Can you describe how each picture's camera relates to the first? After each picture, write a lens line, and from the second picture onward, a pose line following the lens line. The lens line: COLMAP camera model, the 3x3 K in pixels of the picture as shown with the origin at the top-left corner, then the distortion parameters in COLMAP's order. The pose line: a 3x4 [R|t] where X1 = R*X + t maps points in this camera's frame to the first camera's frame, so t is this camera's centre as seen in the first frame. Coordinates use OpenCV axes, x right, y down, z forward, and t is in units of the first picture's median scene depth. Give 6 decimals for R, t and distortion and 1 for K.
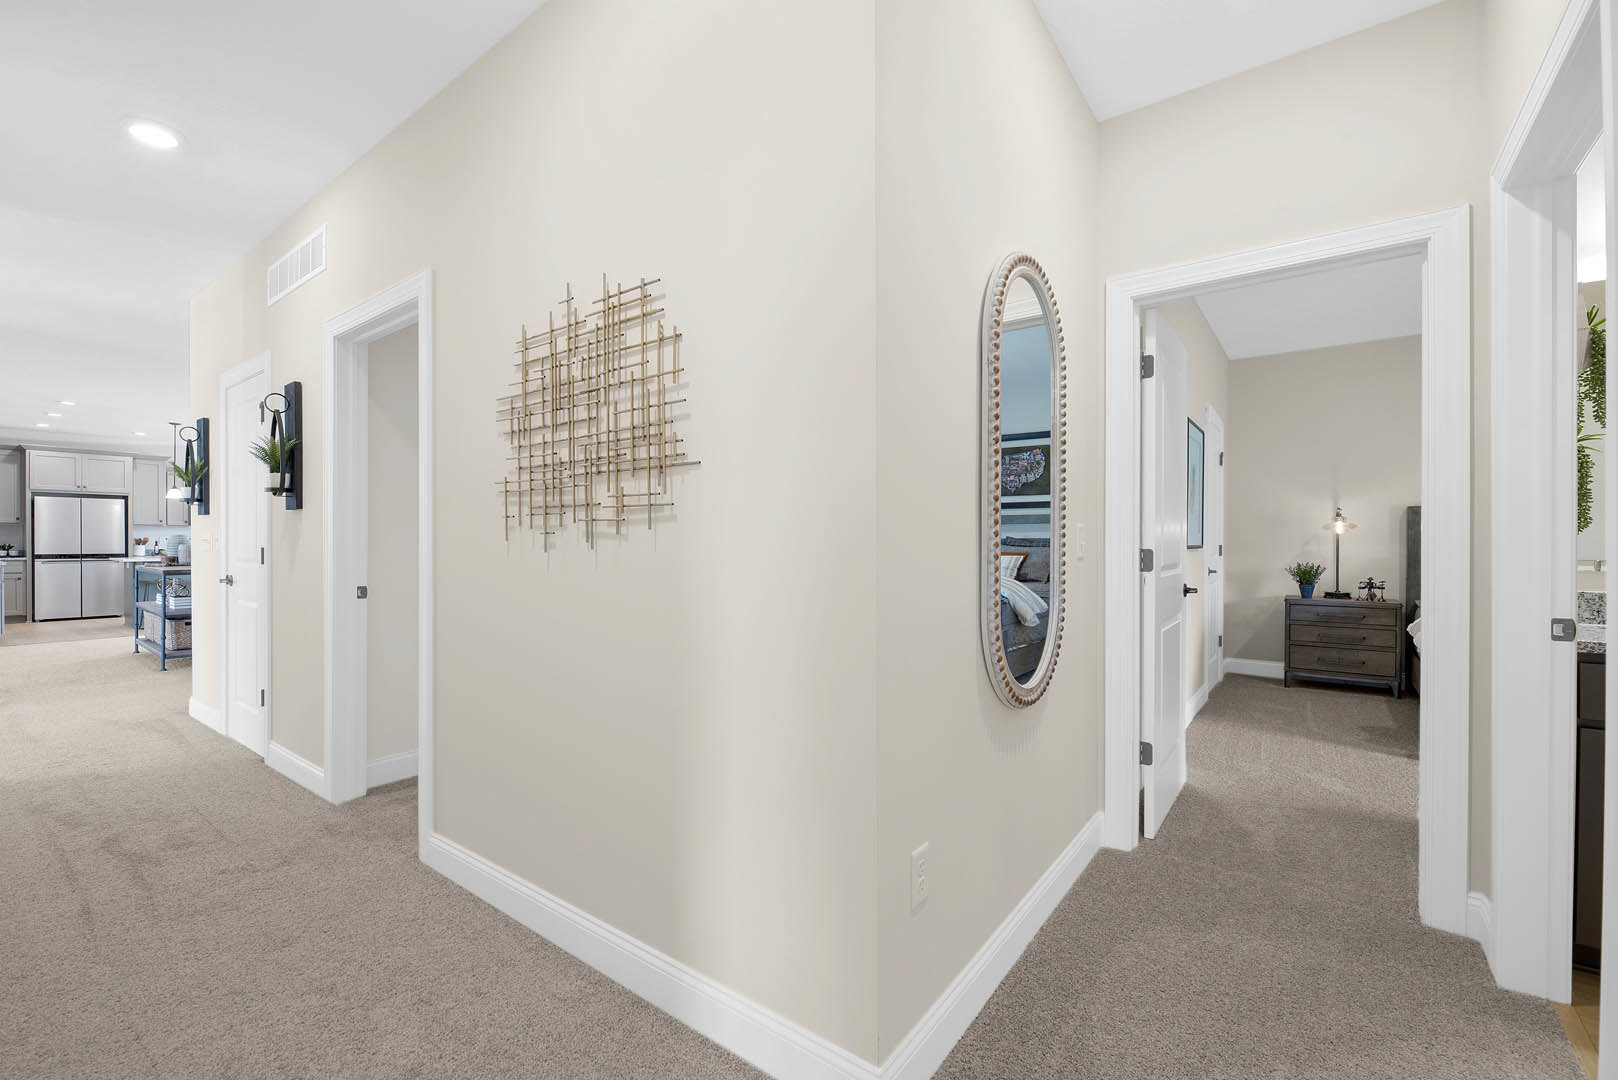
lens RADIAL K [[679.2, 0, 810.7], [0, 679.2, 538.0], [0, 0, 1]] dist [-0.002976, -0.002812]
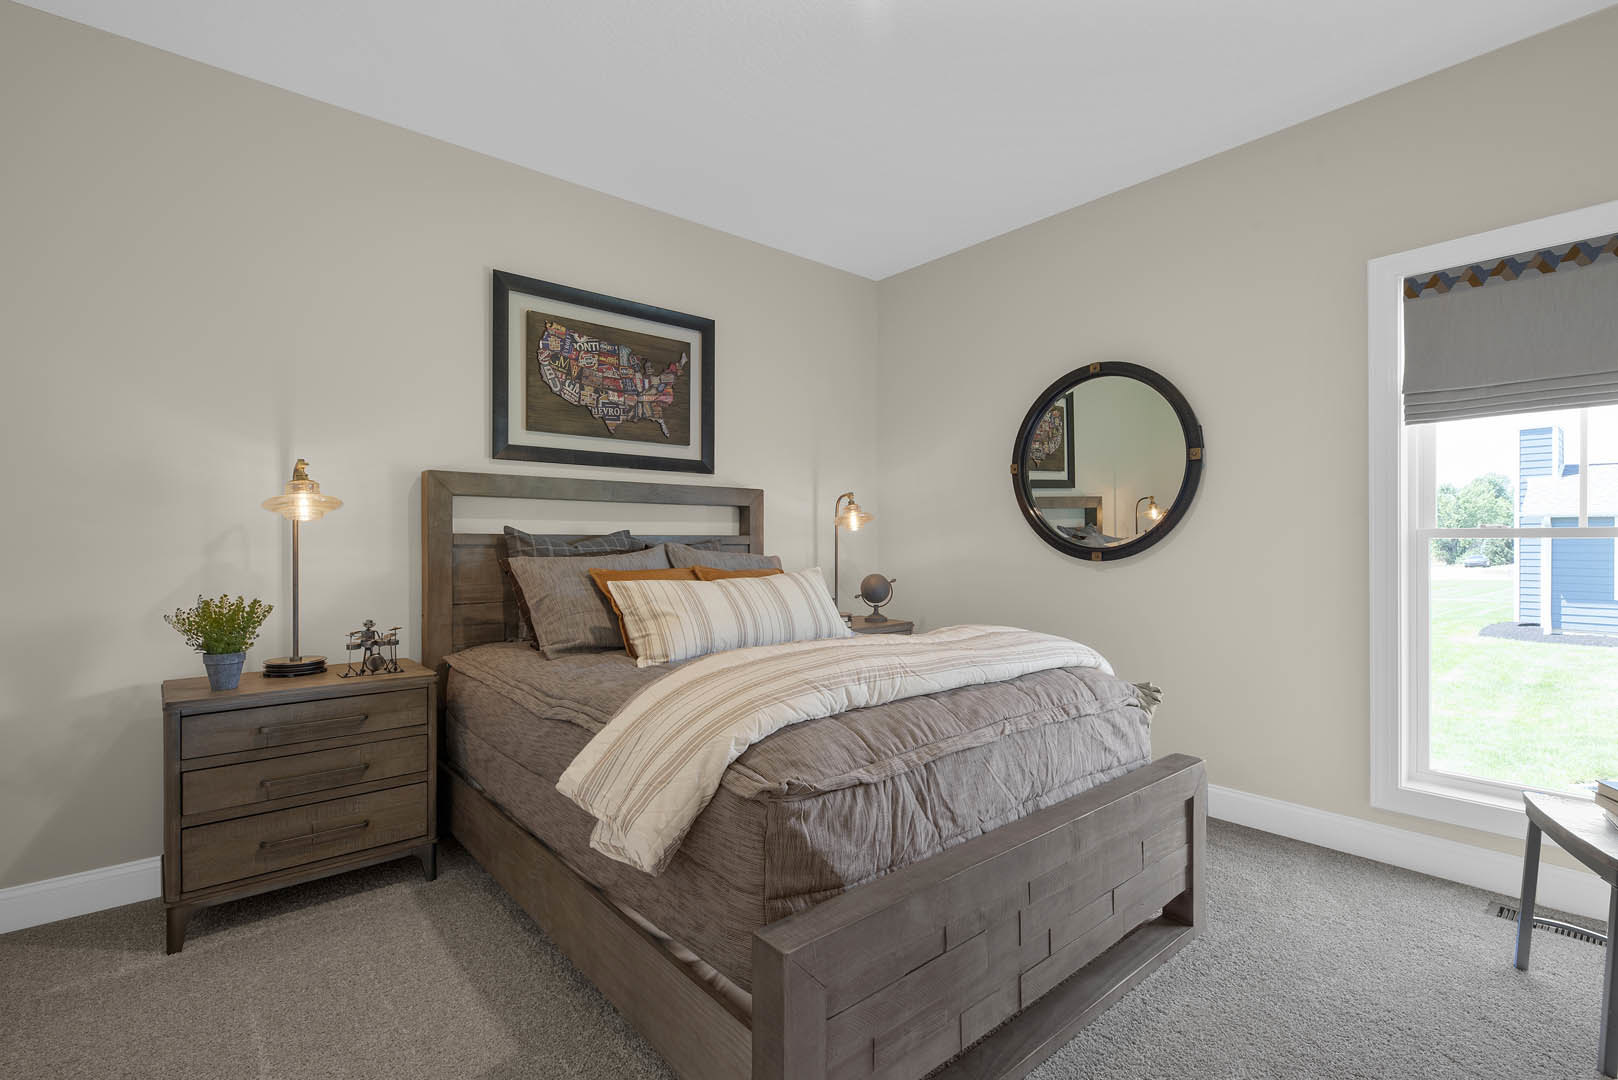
lens RADIAL K [[772.6, 0, 796.5], [0, 772.6, 533.2], [0, 0, 1]] dist [0.001720, 0.000255]
pose [[0.231076, 0.000083, 0.972936, 0.387418], [0.002314, 0.999997, -0.000635, 0.001979], [-0.972933, 0.002398, 0.231076, 0.593465]]
